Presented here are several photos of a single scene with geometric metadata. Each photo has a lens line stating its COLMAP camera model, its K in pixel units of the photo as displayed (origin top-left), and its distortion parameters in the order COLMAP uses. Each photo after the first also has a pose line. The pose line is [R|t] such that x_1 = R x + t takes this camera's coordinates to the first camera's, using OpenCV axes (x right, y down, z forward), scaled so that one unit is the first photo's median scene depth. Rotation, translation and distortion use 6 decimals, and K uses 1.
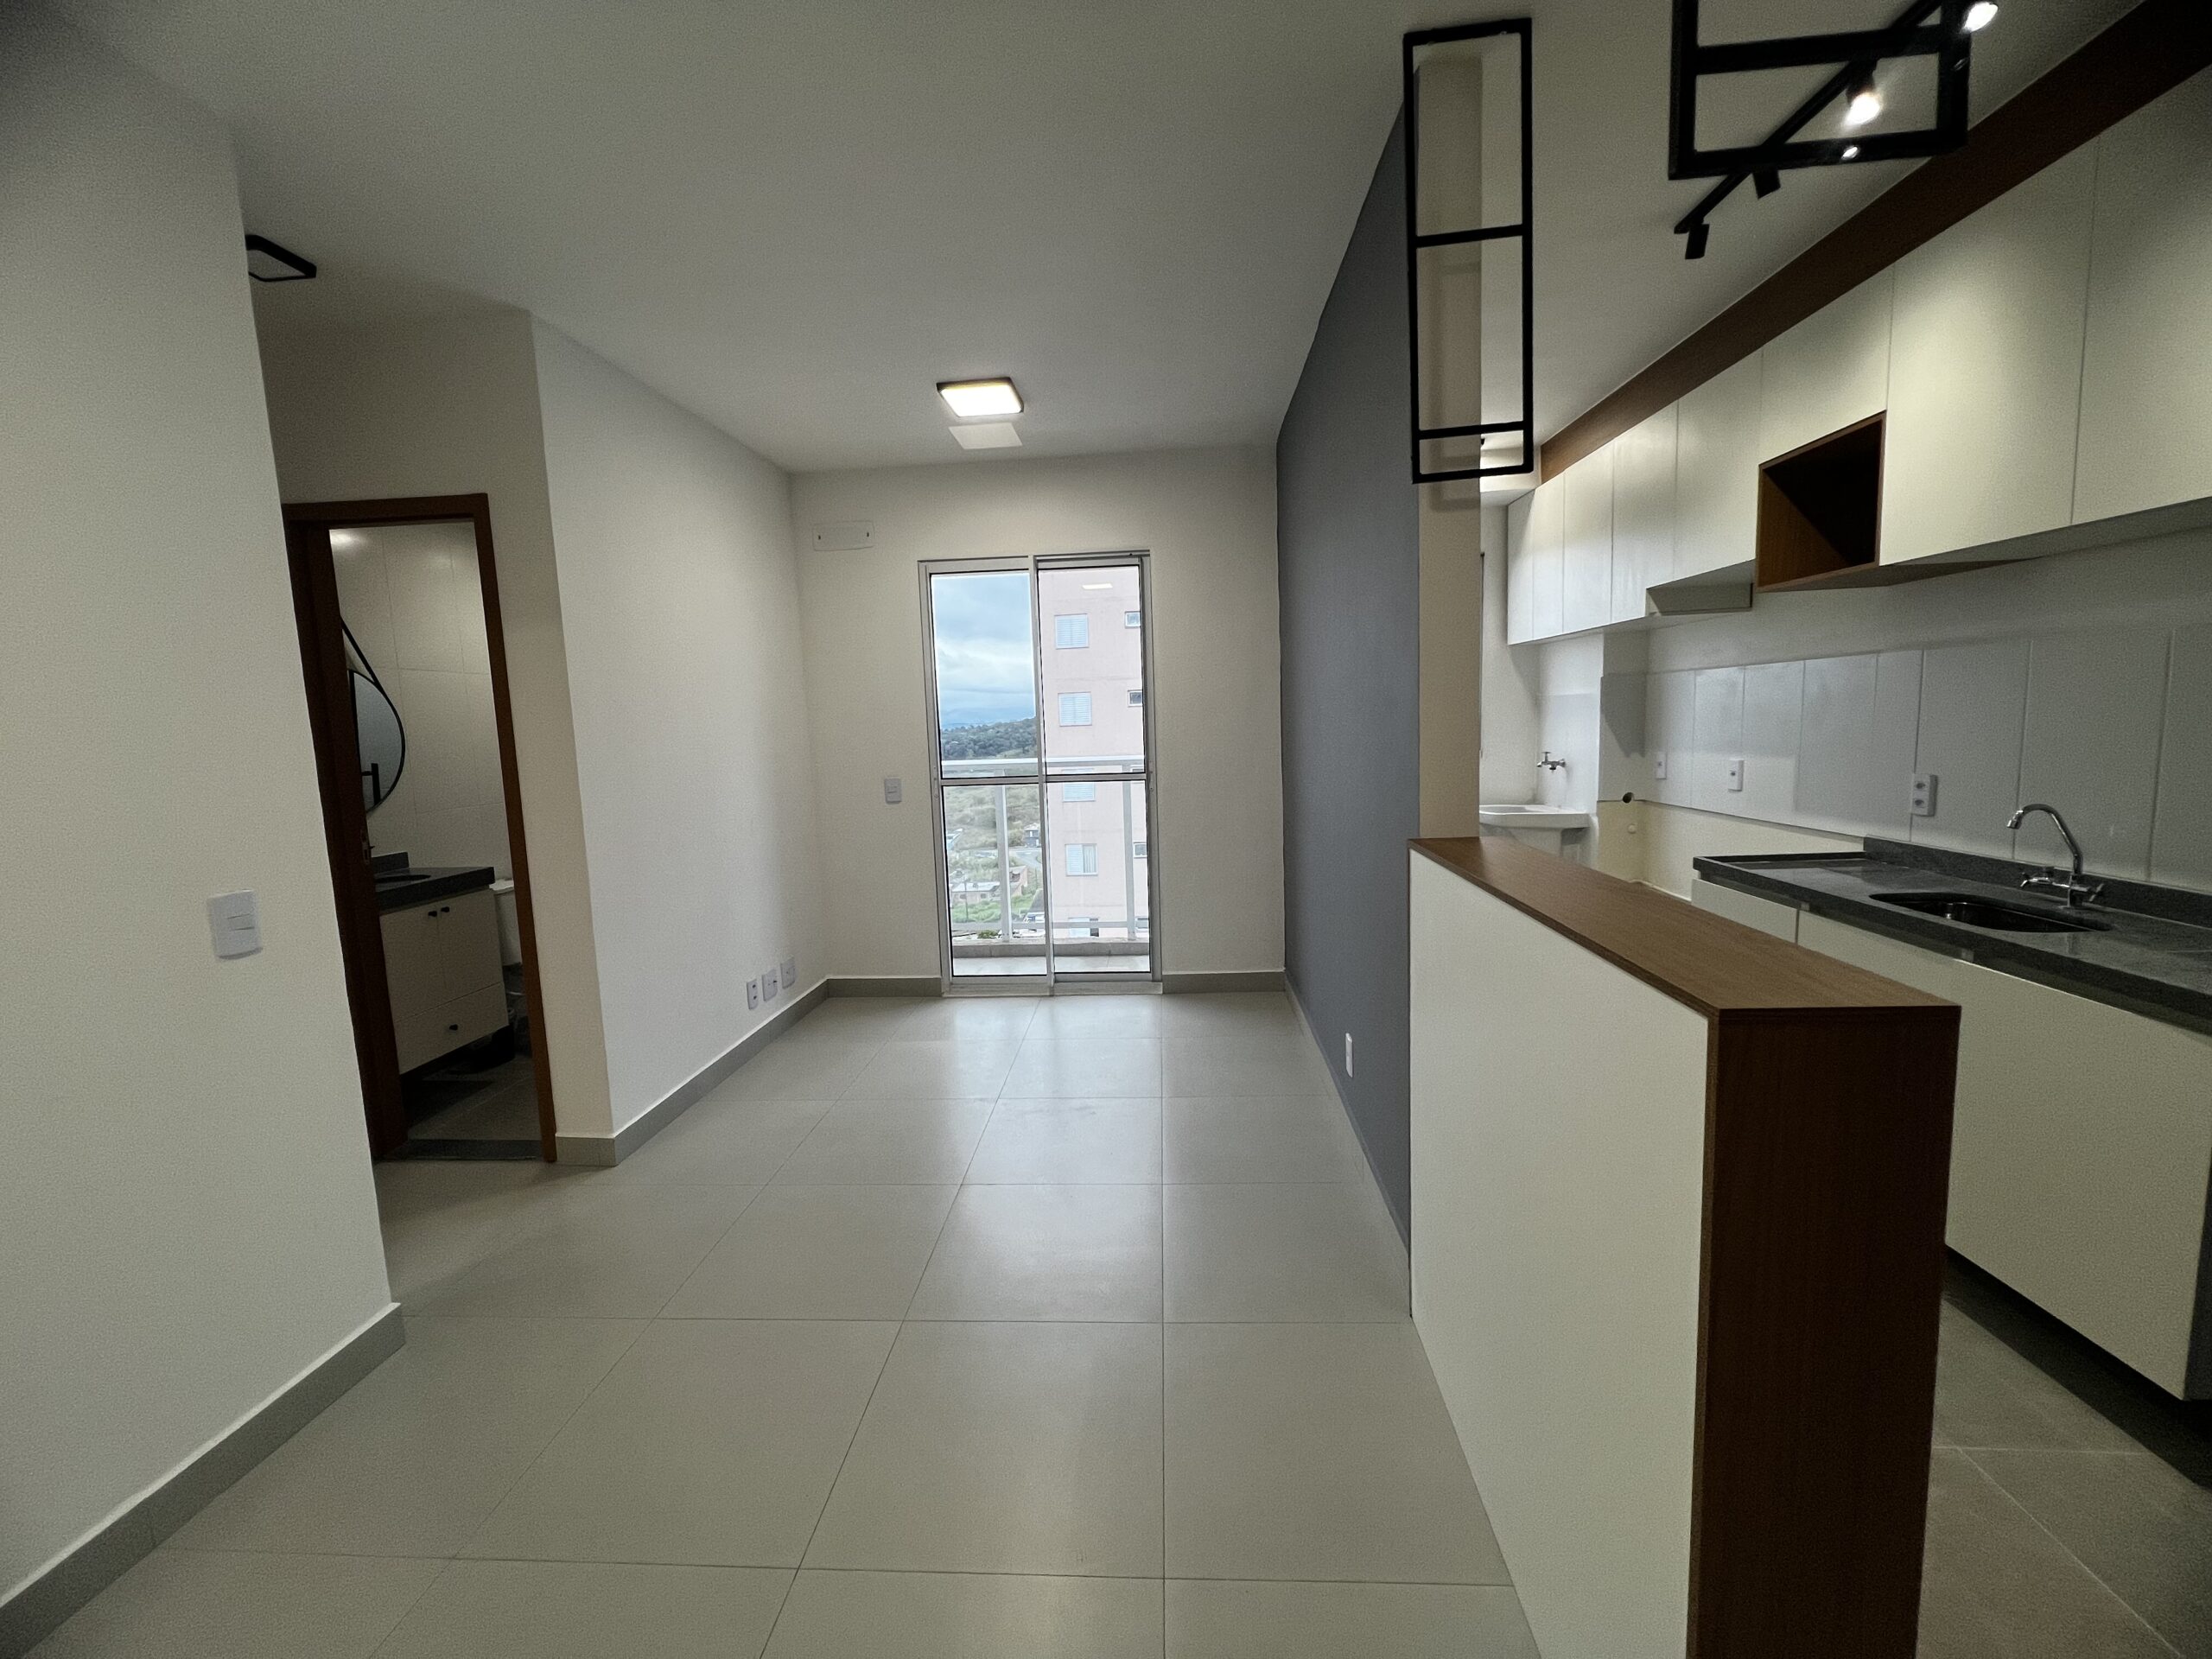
lens RADIAL K [[883.1, 0, 1103.9], [0, 883.1, 822.1], [0, 0, 1]] dist [-0.000166, -0.000025]
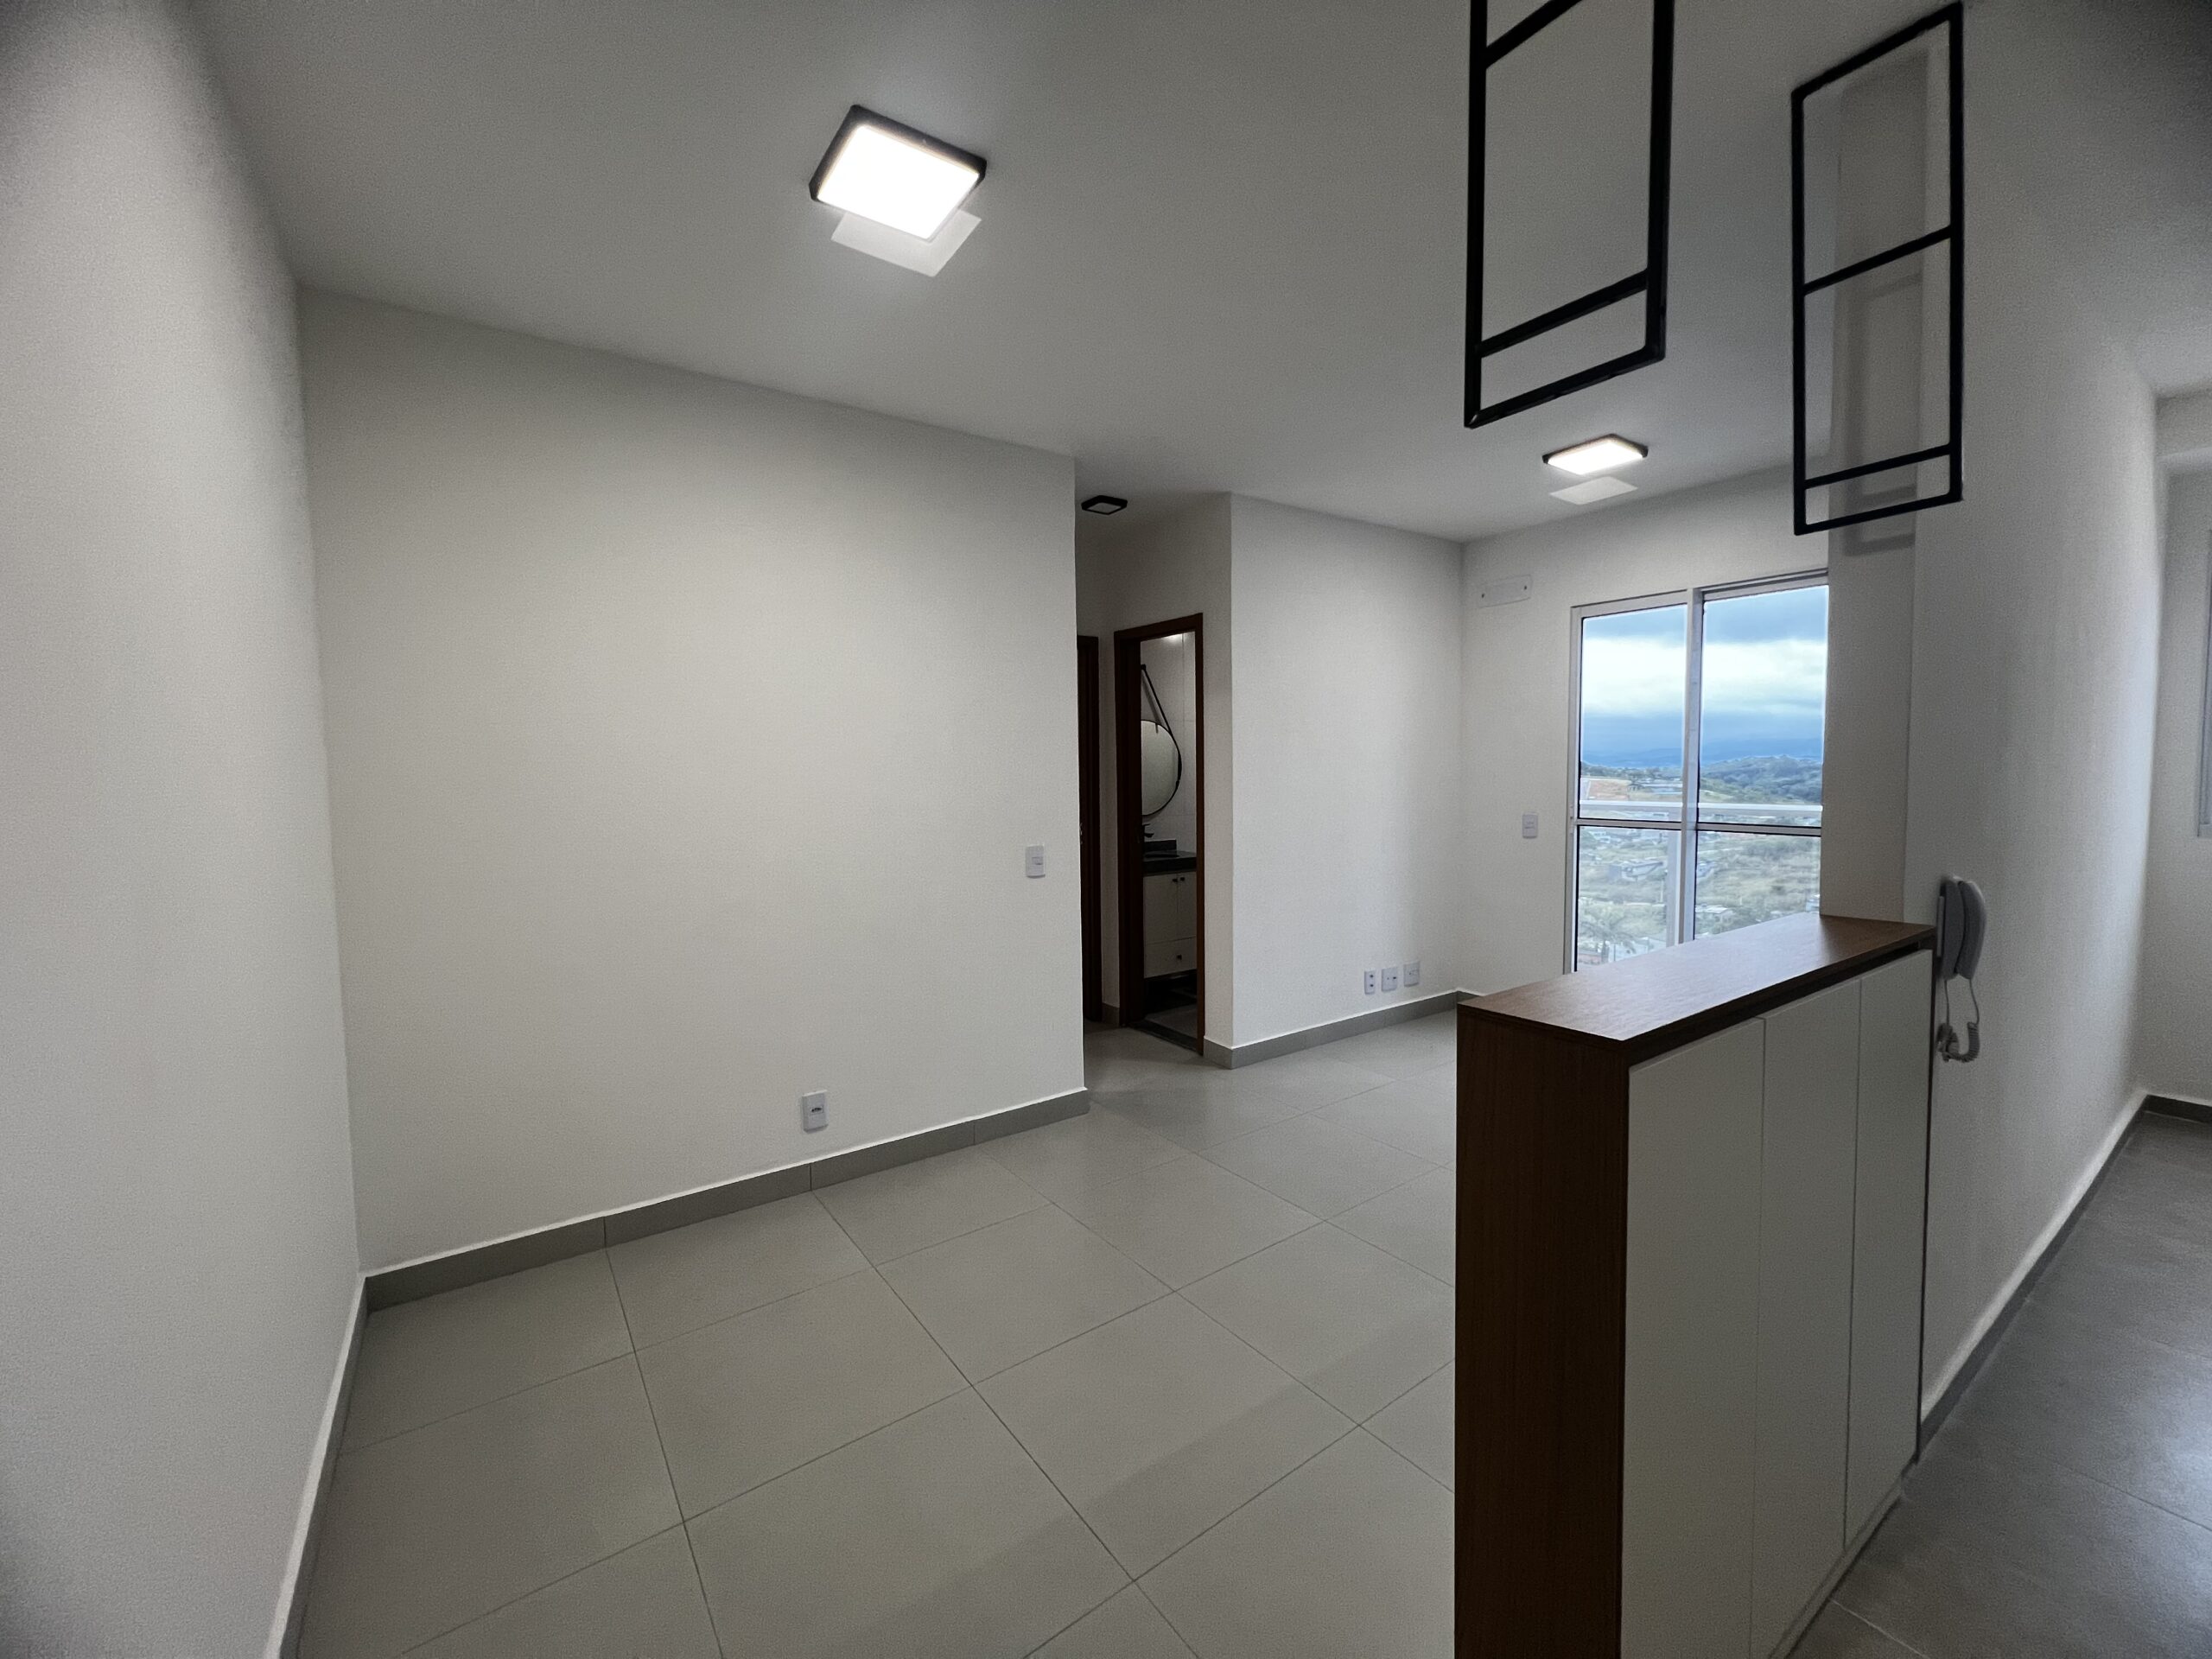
lens RADIAL K [[883.1, 0, 1103.5], [0, 883.1, 821.0], [0, 0, 1]] dist [-0.000166, -0.000025]
pose [[0.634666, 0.074331, -0.769203, 0.320742], [-0.098171, 0.995054, 0.015156, -0.009912], [0.766526, 0.065895, 0.638824, -0.080385]]
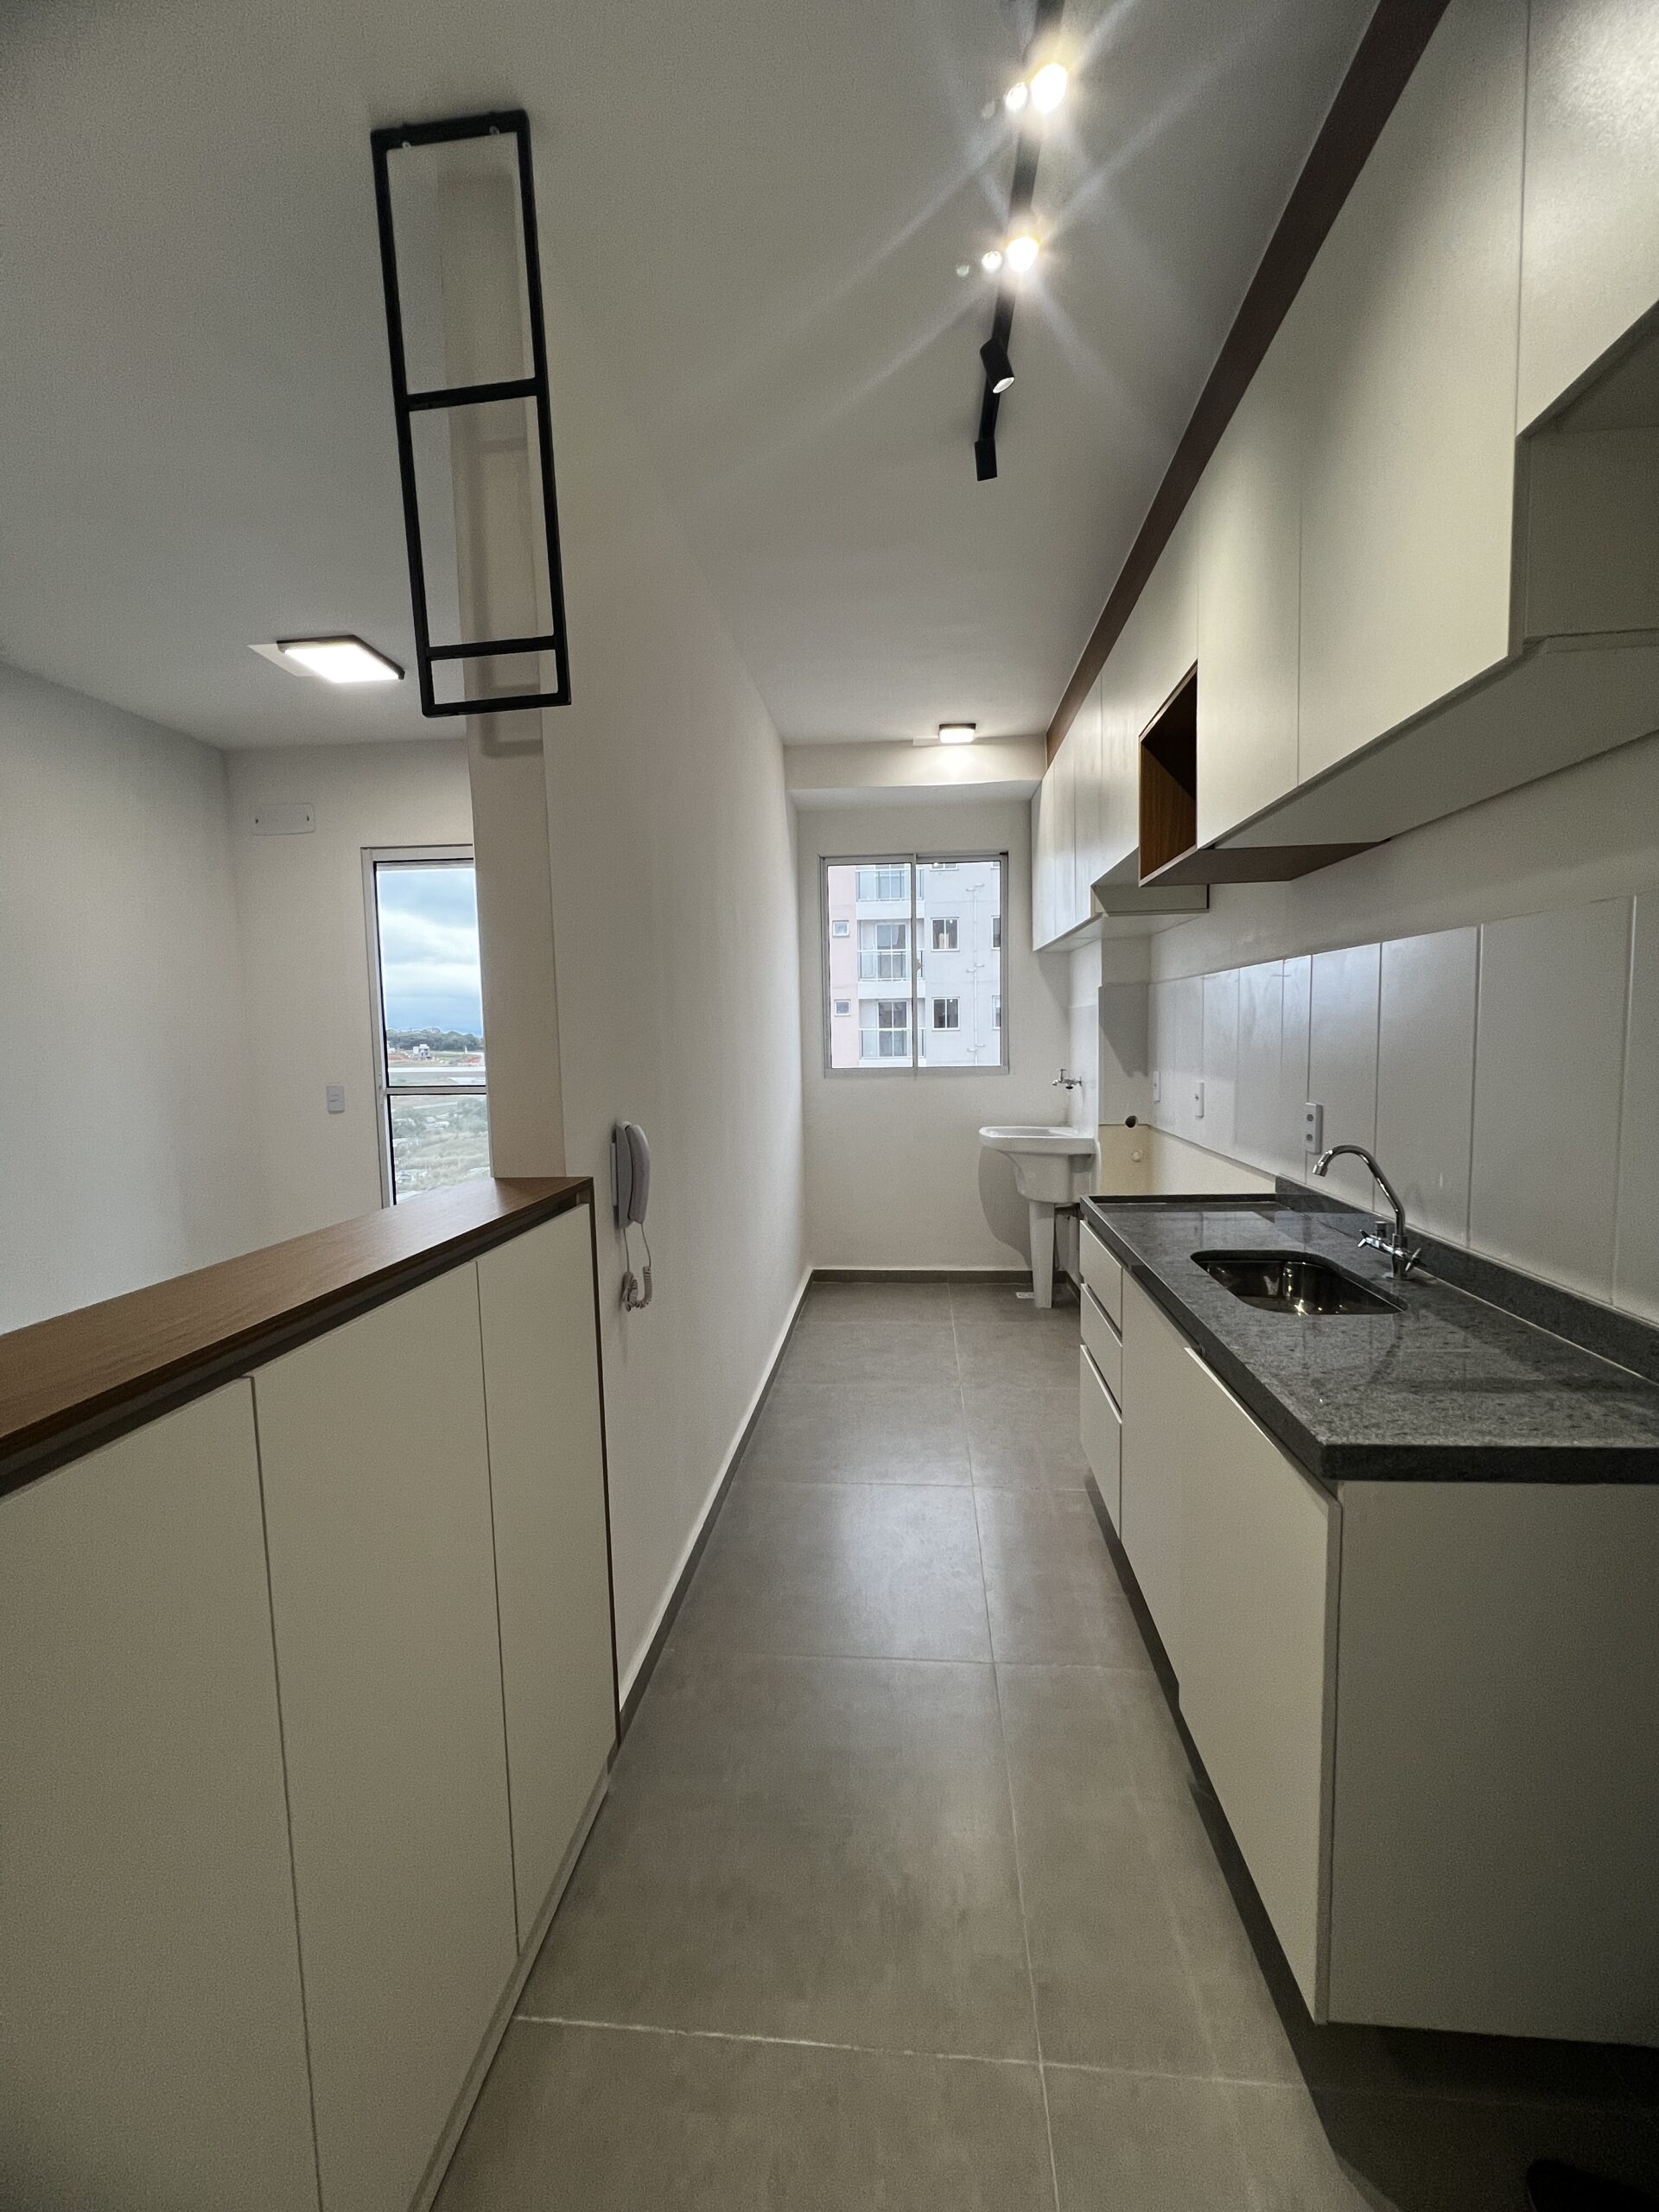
lens RADIAL K [[883.1, 0, 838.7], [0, 883.1, 1103.6], [0, 0, 1]] dist [-0.000166, -0.000025]
pose [[0.999831, 0.017717, -0.004871, 0.365904], [-0.017863, 0.999340, -0.031641, -0.014906], [0.004308, 0.031722, 0.999487, 0.124275]]
